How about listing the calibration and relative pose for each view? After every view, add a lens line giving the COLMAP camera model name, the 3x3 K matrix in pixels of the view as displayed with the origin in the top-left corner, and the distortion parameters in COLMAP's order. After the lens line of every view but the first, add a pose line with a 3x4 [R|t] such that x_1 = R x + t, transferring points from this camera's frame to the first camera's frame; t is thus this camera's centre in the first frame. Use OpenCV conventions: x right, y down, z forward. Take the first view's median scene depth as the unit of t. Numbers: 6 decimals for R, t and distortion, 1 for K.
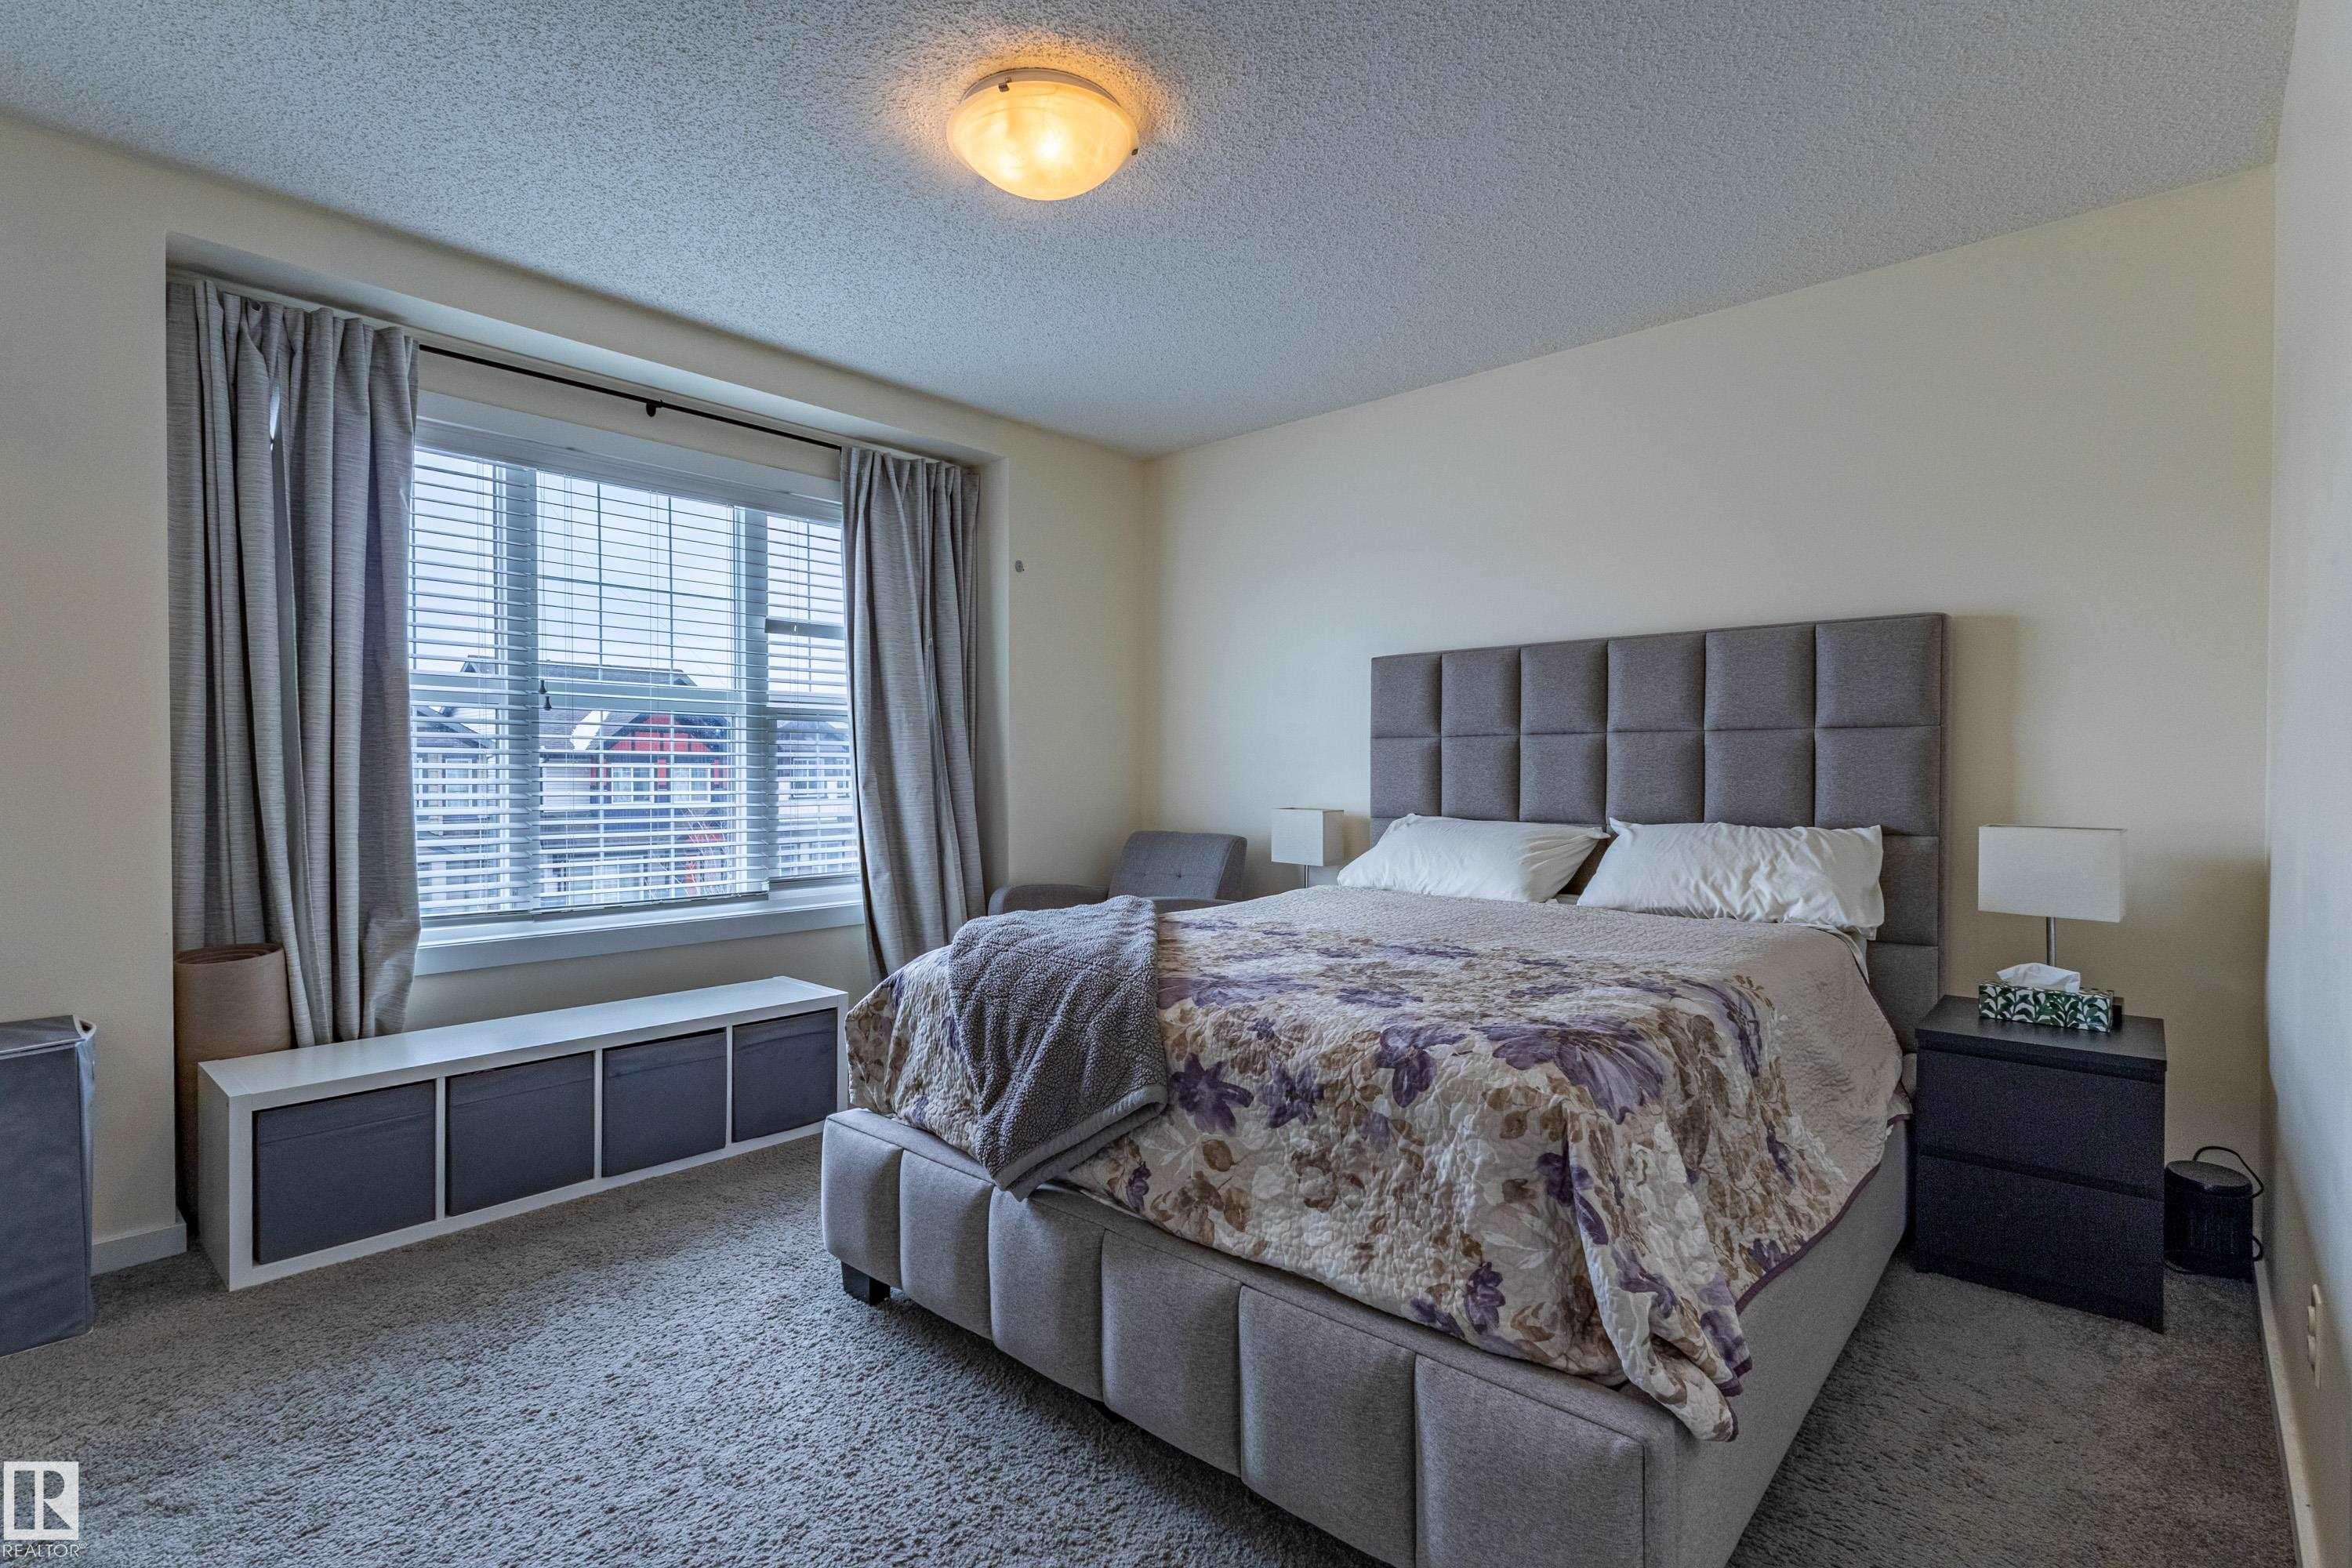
lens RADIAL K [[1089.7, 0, 1155.4], [0, 1089.7, 783.6], [0, 0, 1]] dist [-0.000874, -0.000093]
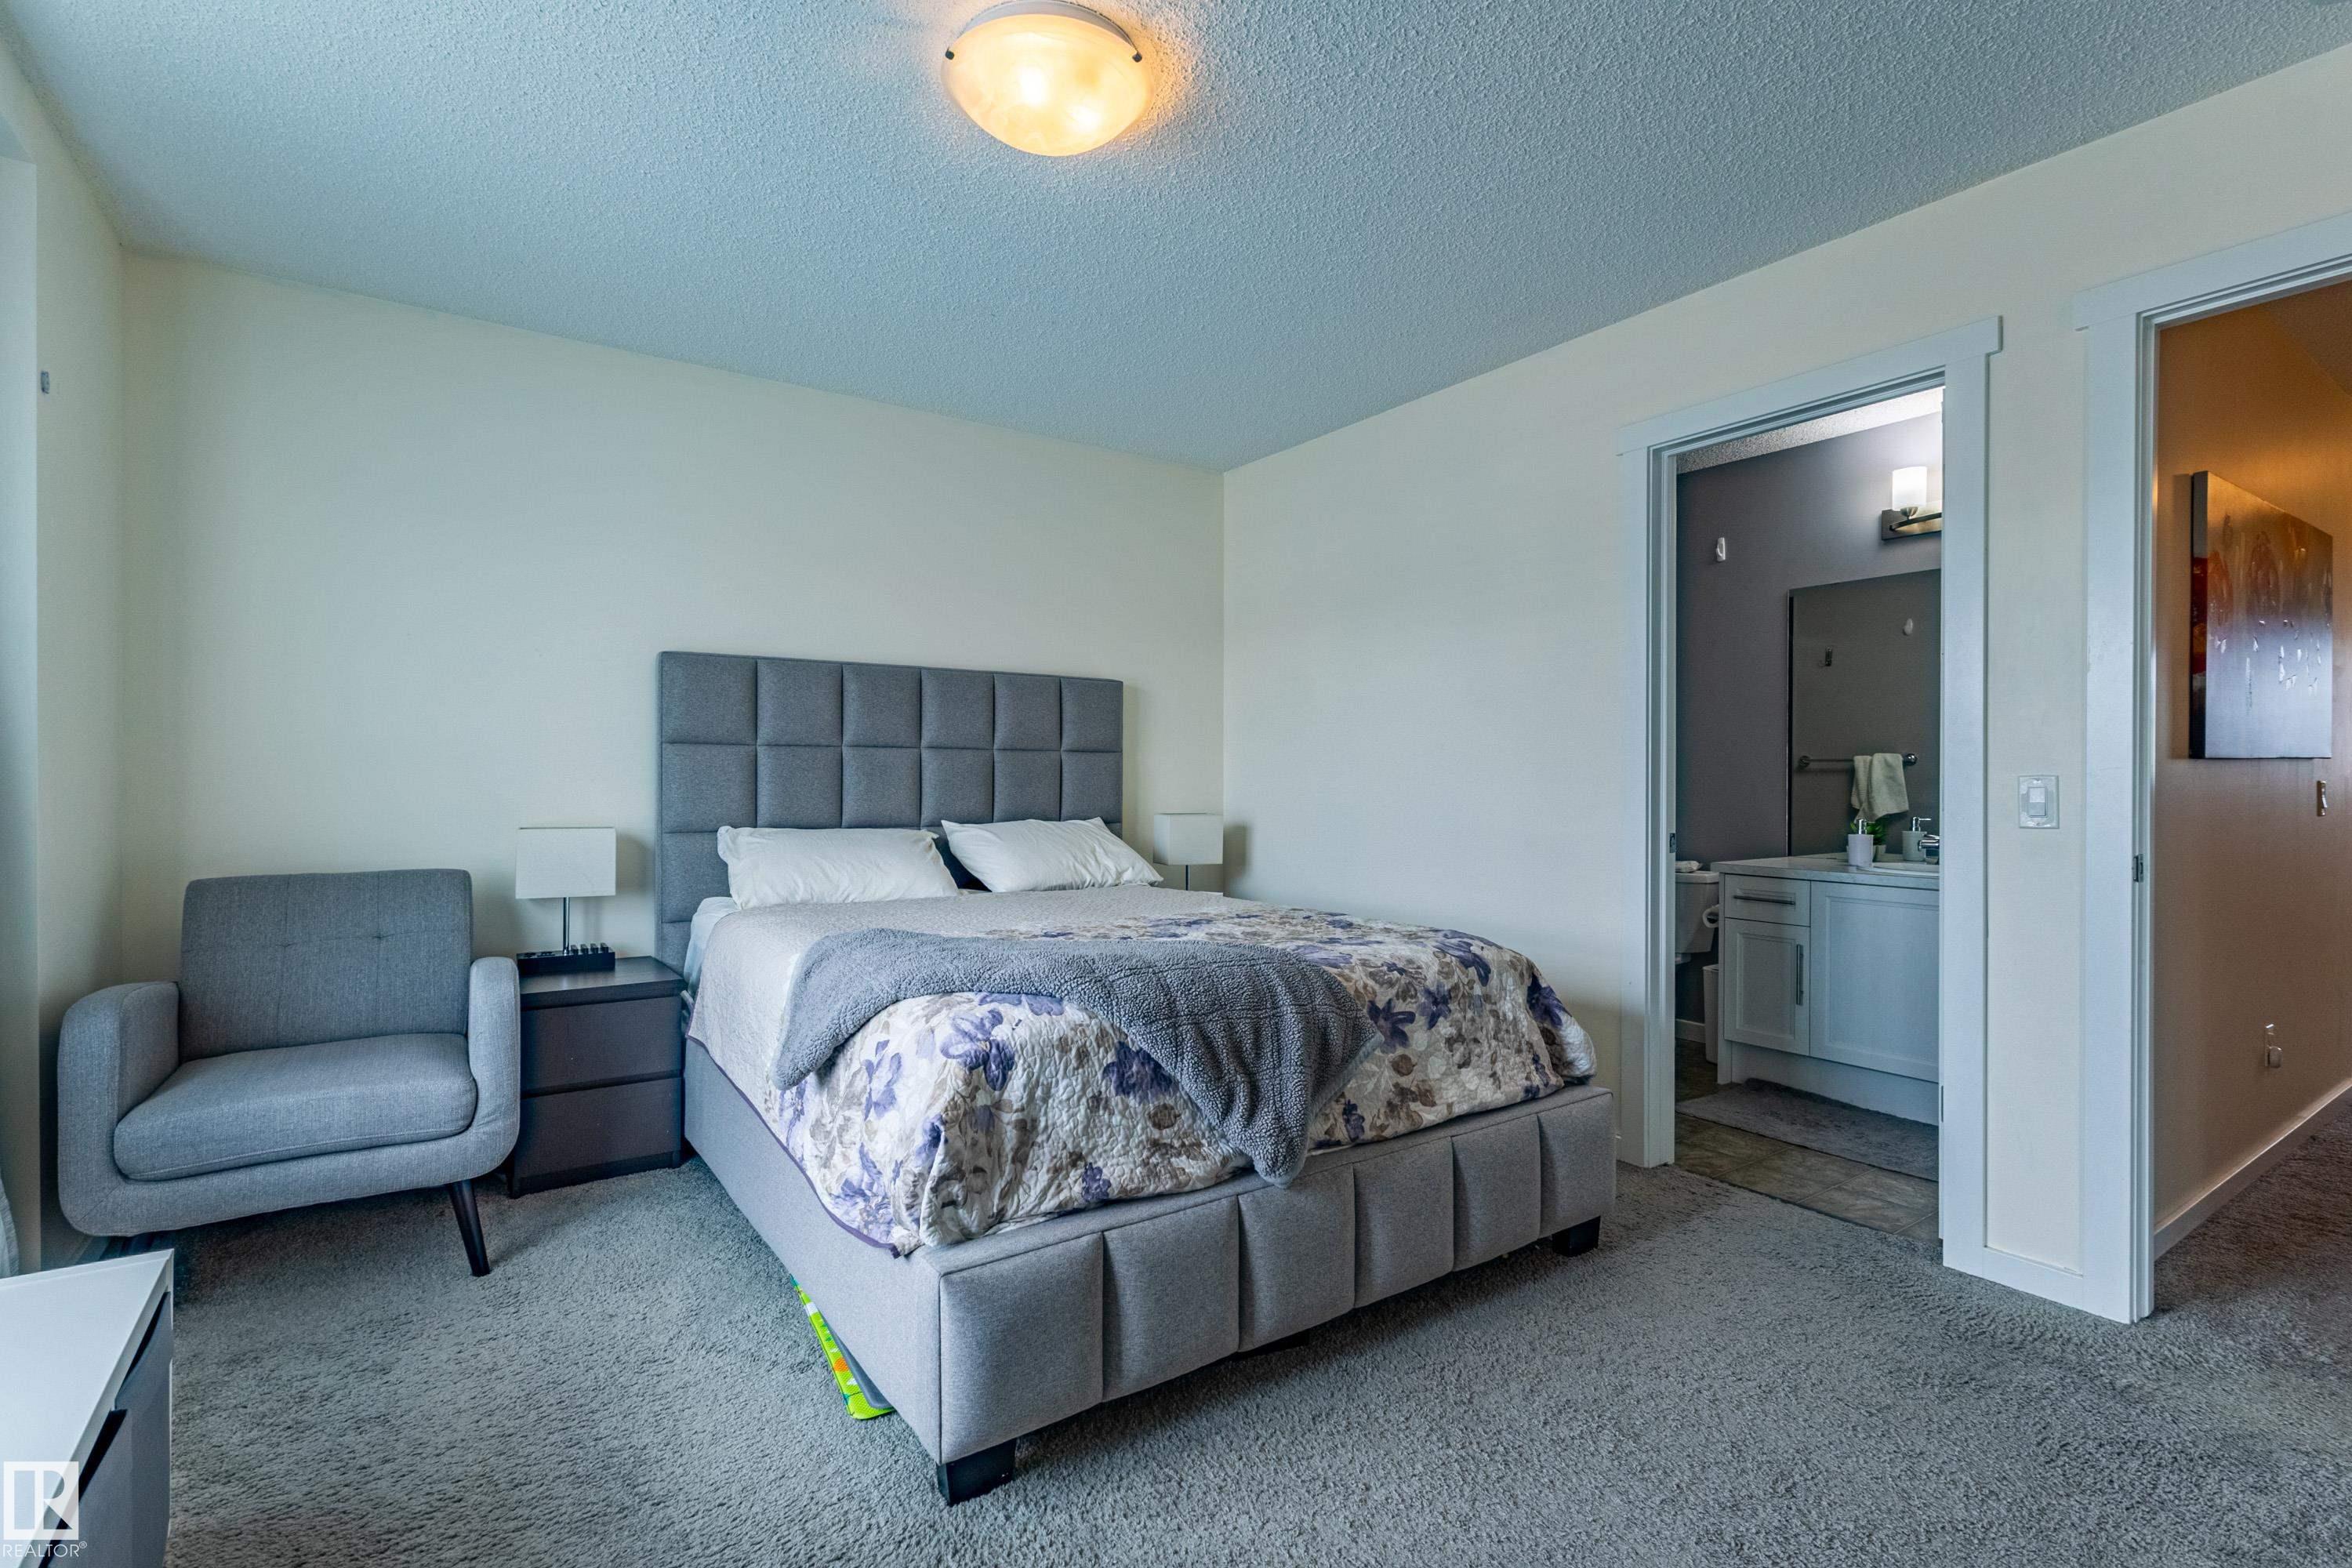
lens RADIAL K [[1089.7, 0, 1158.4], [0, 1089.7, 782.1], [0, 0, 1]] dist [-0.000874, -0.000093]
pose [[0.231020, -0.001146, 0.972948, -1.294009], [0.008063, 0.999967, -0.000737, -0.014793], [-0.972916, 0.008015, 0.231022, 0.945354]]
